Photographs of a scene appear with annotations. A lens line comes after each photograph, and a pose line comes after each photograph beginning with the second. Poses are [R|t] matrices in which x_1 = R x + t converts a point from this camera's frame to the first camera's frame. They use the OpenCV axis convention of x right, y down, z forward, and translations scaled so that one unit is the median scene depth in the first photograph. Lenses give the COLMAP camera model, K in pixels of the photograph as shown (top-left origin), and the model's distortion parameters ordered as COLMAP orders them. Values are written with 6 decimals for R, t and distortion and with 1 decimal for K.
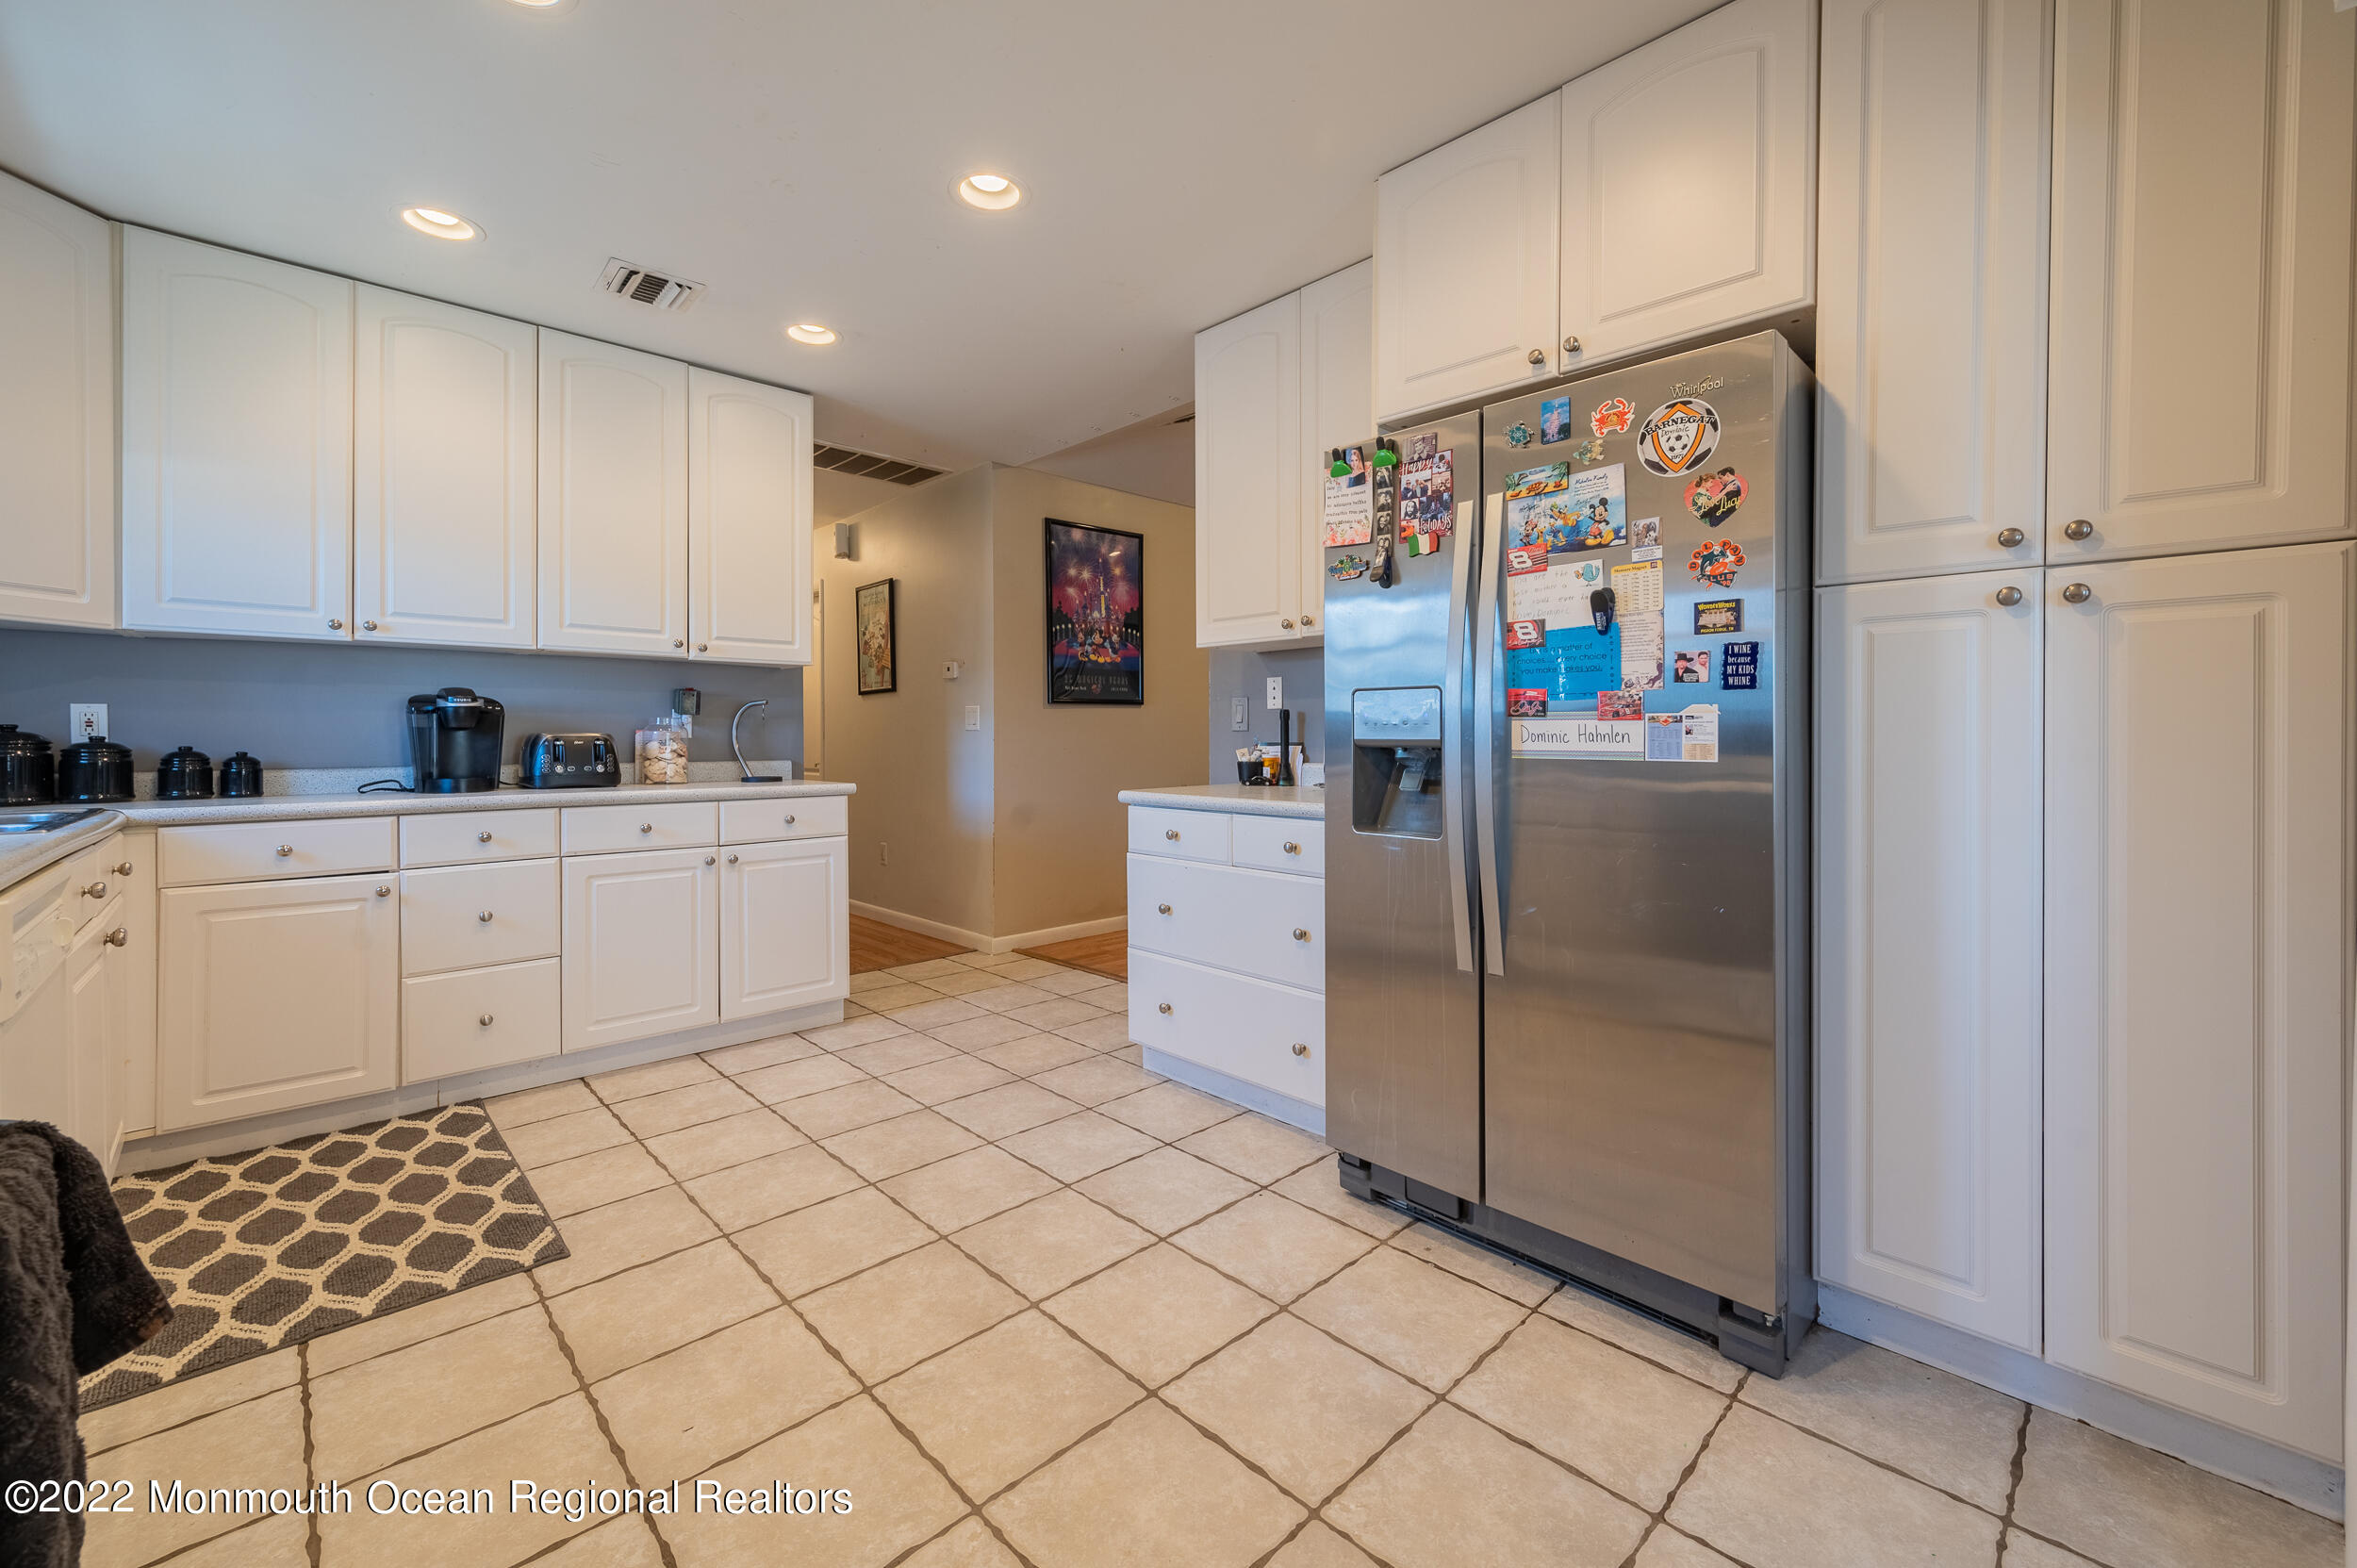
lens RADIAL K [[944.8, 0, 1153.0], [0, 944.8, 740.1], [0, 0, 1]] dist [0.009378, -0.001354]
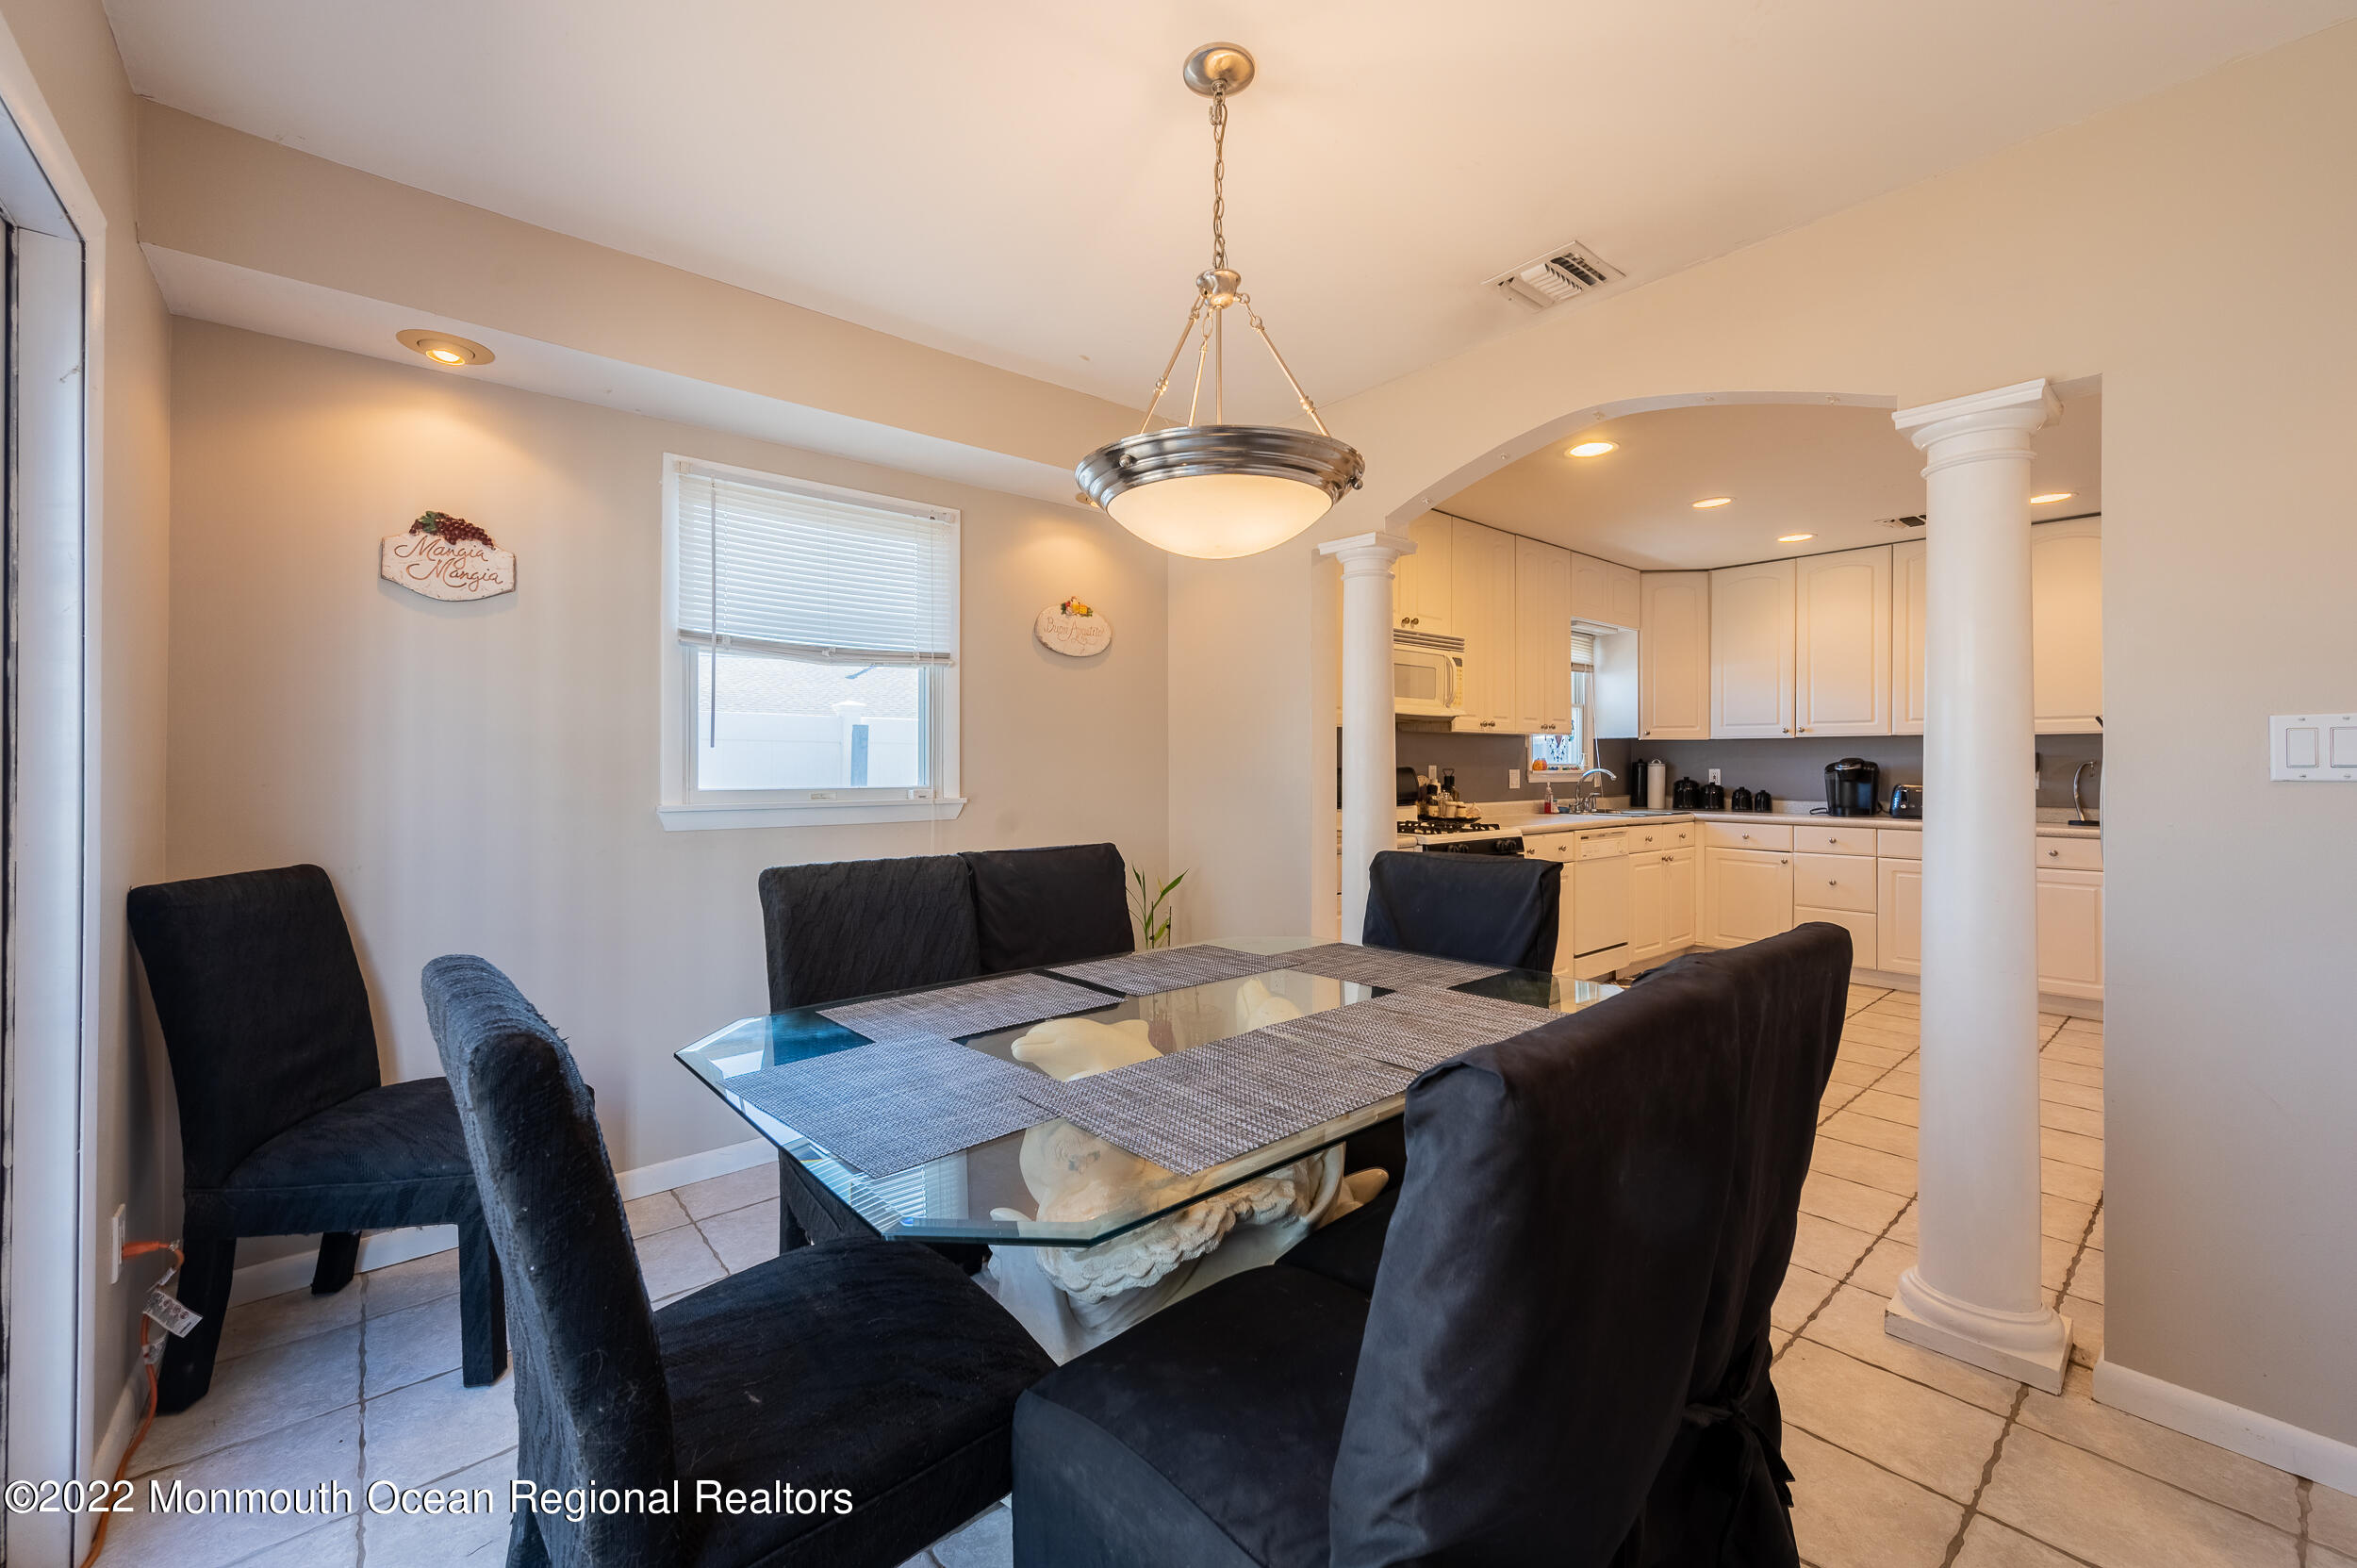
lens RADIAL K [[944.8, 0, 1165.1], [0, 944.8, 763.5], [0, 0, 1]] dist [0.009378, -0.001354]
pose [[-0.053382, 0.001775, -0.998573, 1.485295], [-0.003606, 0.999992, 0.001971, -0.058238], [0.998568, 0.003706, -0.053375, -0.266884]]
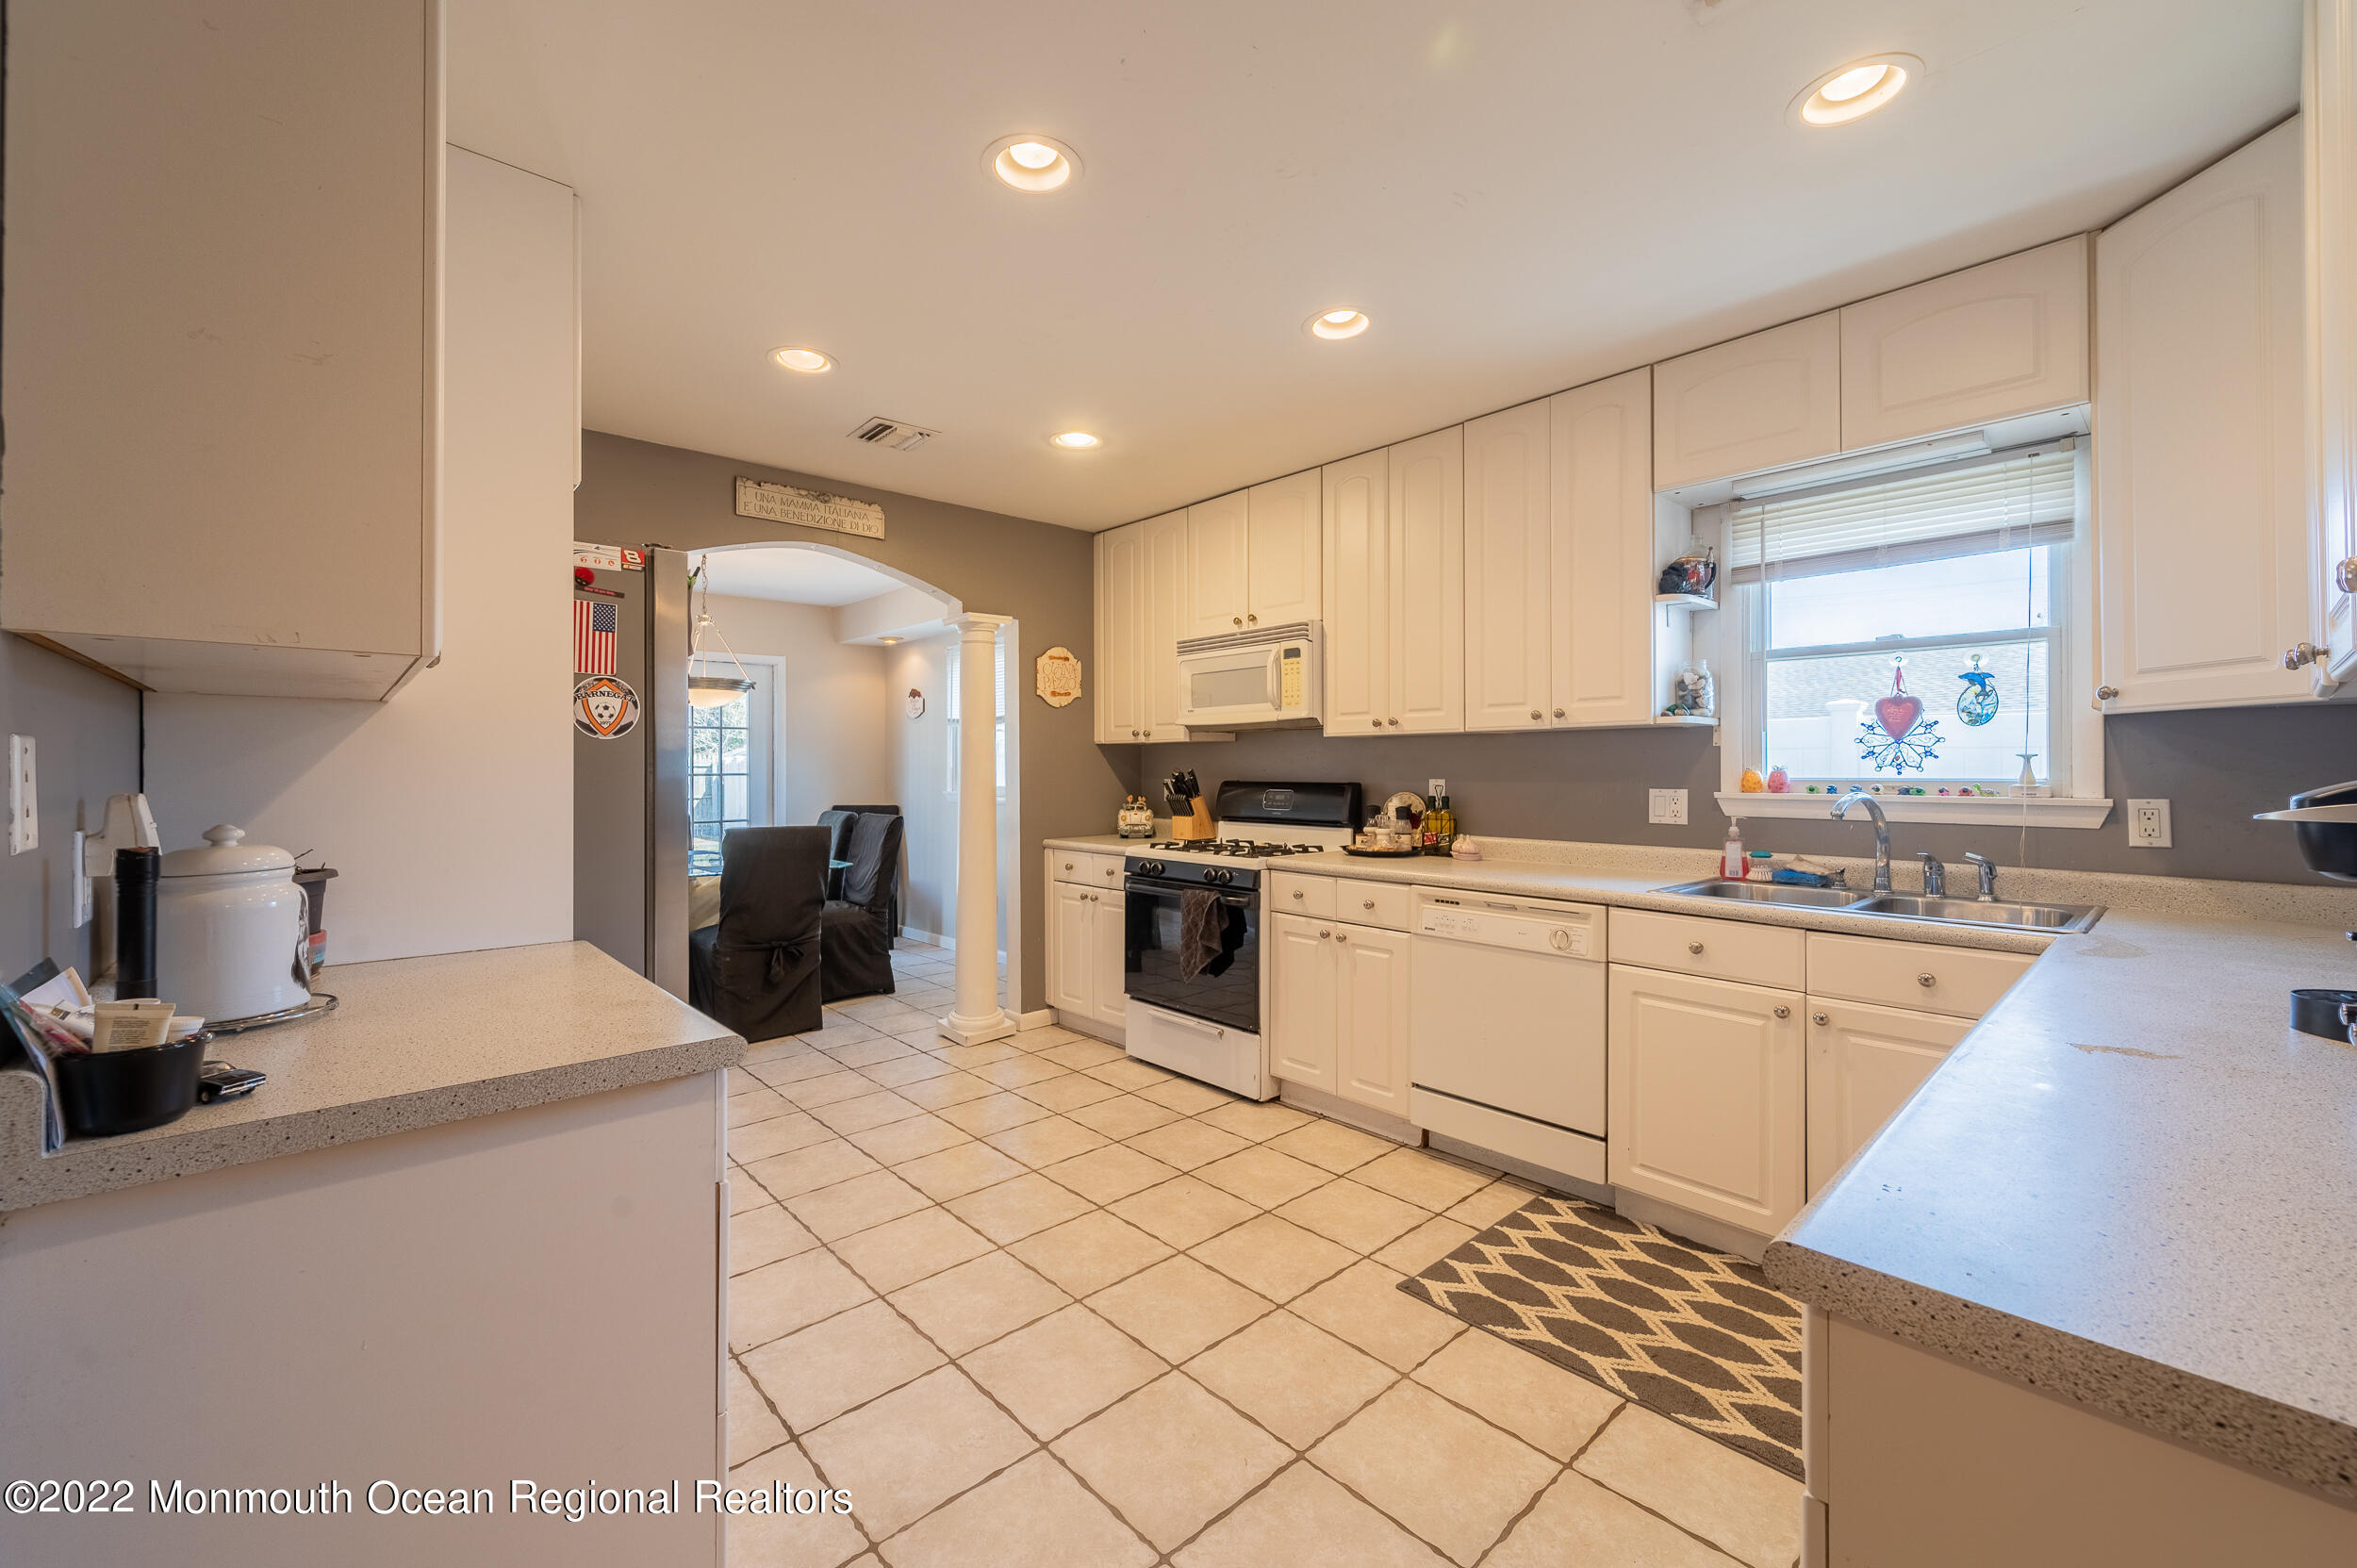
lens RADIAL K [[944.8, 0, 1141.0], [0, 944.8, 765.8], [0, 0, 1]] dist [0.009378, -0.001354]
pose [[-0.999464, 0.007310, 0.031925, -0.293011], [0.007382, 0.999970, 0.002131, -0.081763], [-0.031909, 0.002366, -0.999488, 1.835304]]
